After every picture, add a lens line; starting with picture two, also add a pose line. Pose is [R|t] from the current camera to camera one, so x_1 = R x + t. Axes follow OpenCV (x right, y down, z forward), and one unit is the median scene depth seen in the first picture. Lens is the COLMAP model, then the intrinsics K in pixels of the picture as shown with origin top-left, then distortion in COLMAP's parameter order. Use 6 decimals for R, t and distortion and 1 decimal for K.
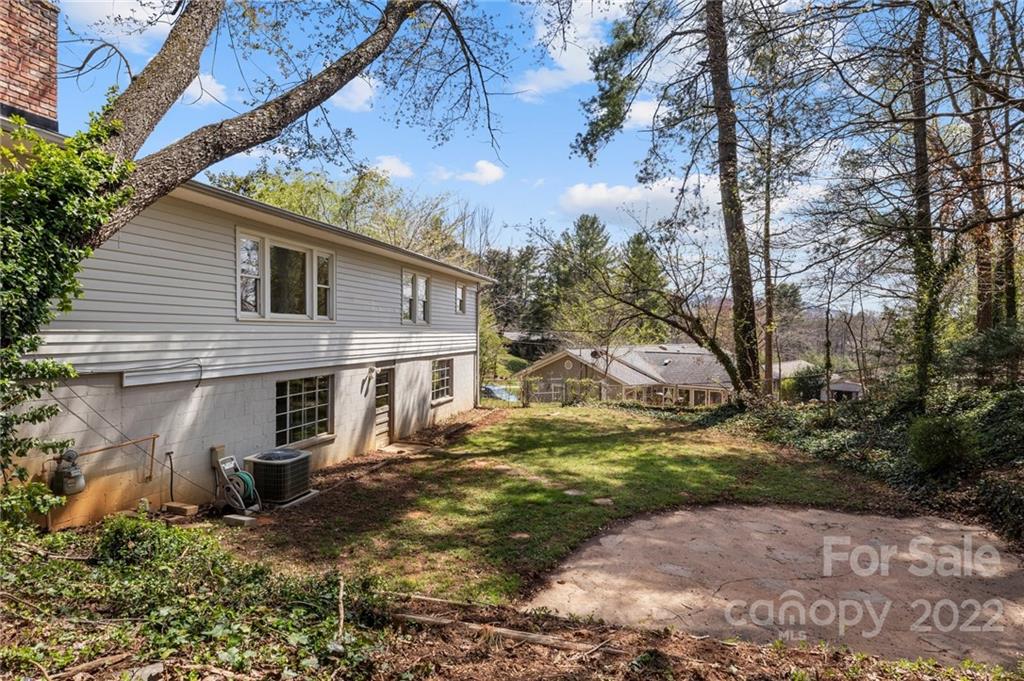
lens RADIAL K [[515.7, 0, 507.5], [0, 515.7, 336.4], [0, 0, 1]] dist [-0.005014, -0.000078]
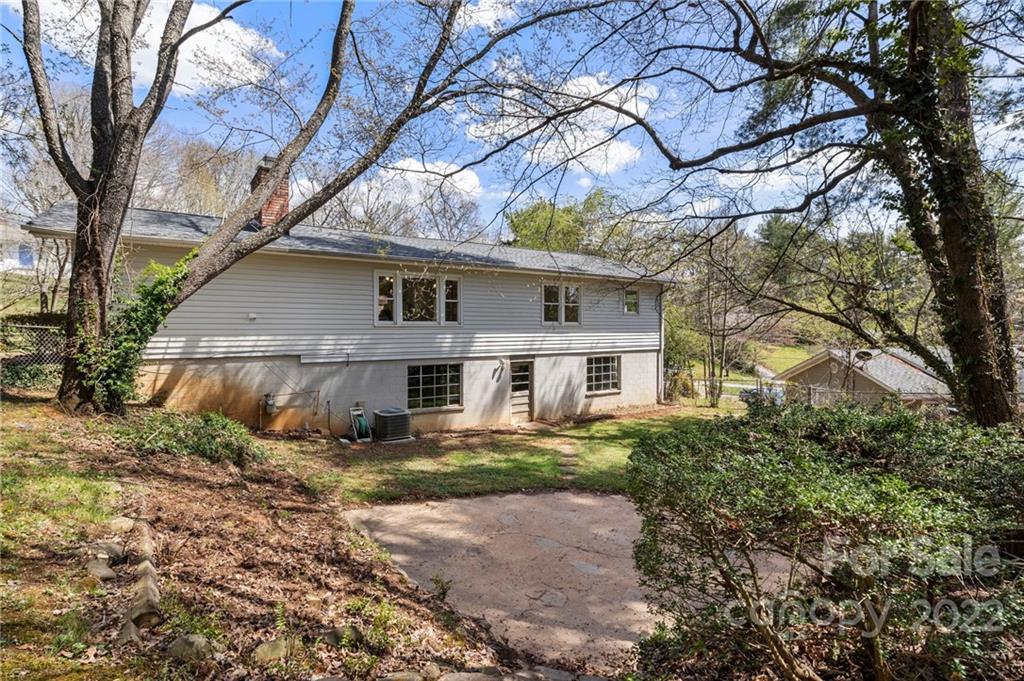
lens RADIAL K [[508.6, 0, 506.7], [0, 508.6, 332.6], [0, 0, 1]] dist [-0.021819, -0.000225]
pose [[0.769748, -0.011169, -0.638251, 0.594597], [0.006669, 0.999933, -0.009456, 0.004191], [0.638314, 0.003022, 0.769770, 0.021021]]
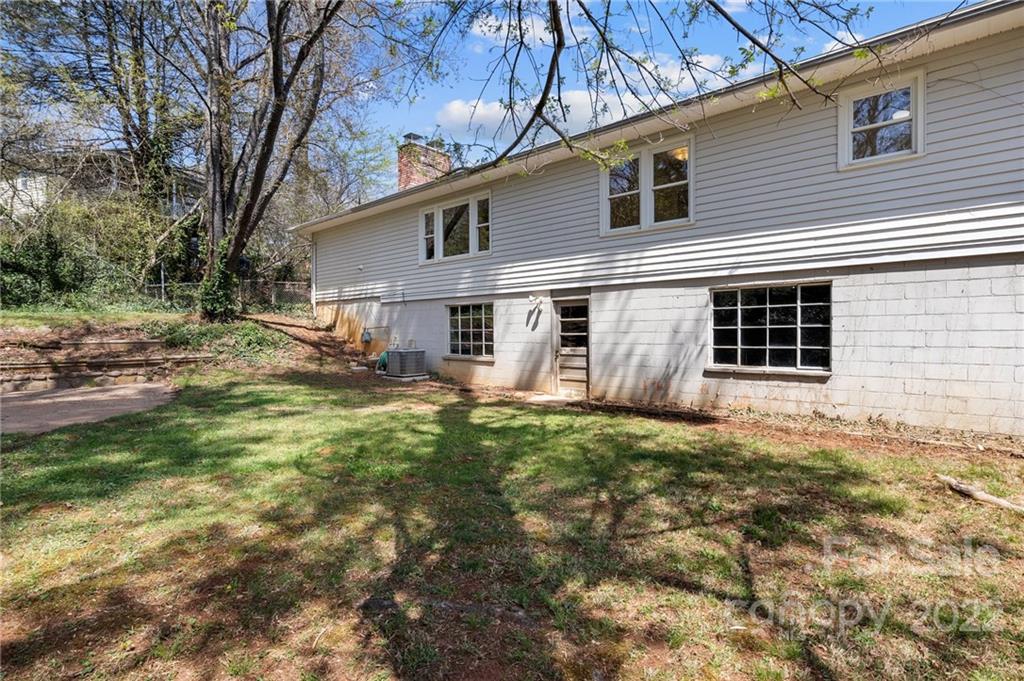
lens RADIAL K [[515.7, 0, 507.5], [0, 515.7, 336.4], [0, 0, 1]] dist [-0.005014, -0.000078]
pose [[-0.461539, 0.034130, -0.886463, 0.572598], [0.016707, 0.999417, 0.029780, 0.105917], [0.886962, -0.001066, -0.461840, 1.434887]]
